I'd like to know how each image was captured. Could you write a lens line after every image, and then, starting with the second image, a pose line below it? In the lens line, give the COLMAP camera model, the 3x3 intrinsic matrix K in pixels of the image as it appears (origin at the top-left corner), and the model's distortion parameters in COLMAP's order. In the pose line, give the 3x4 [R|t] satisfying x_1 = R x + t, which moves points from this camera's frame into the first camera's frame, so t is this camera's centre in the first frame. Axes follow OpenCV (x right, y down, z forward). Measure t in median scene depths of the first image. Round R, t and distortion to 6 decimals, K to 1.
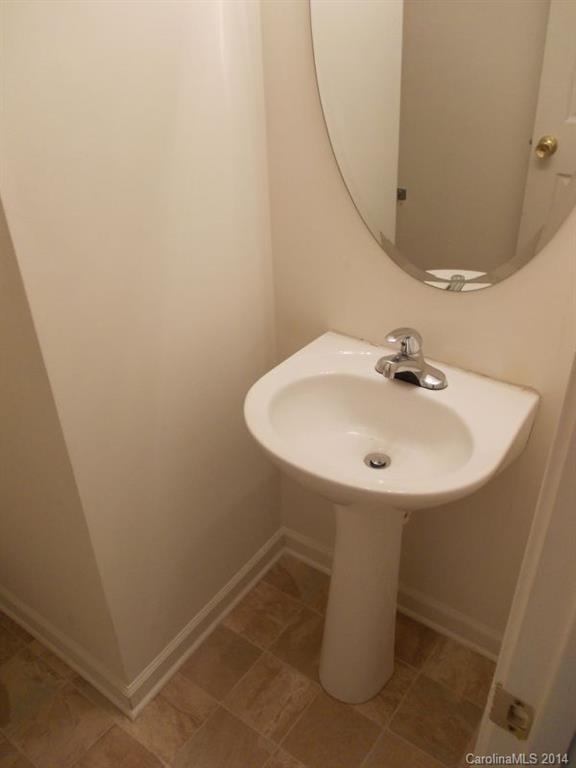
lens RADIAL K [[636.3, 0, 293.6], [0, 636.3, 383.1], [0, 0, 1]] dist [-0.040763, -0.008638]
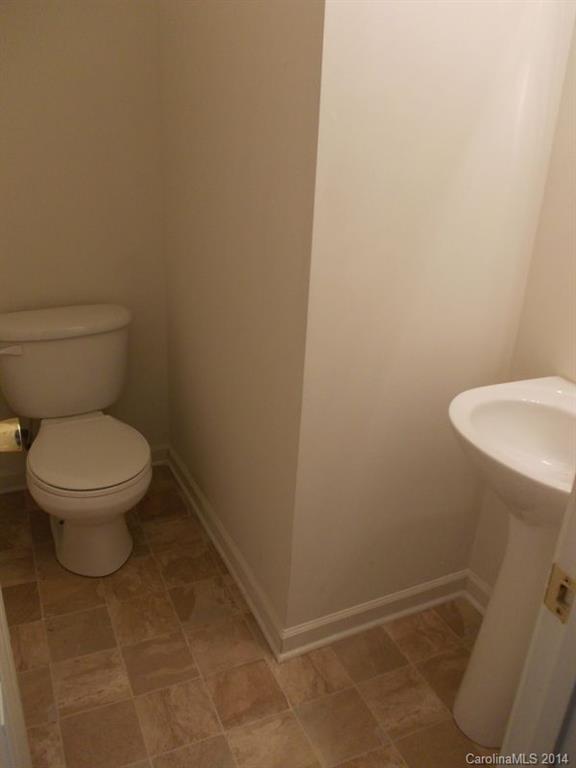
lens RADIAL K [[636.3, 0, 287.1], [0, 636.3, 387.6], [0, 0, 1]] dist [-0.040763, -0.008638]
pose [[0.866916, 0.254229, -0.428747, 0.111960], [-0.317623, 0.944658, -0.082084, 0.153242], [0.384151, 0.207340, 0.899688, -0.110749]]
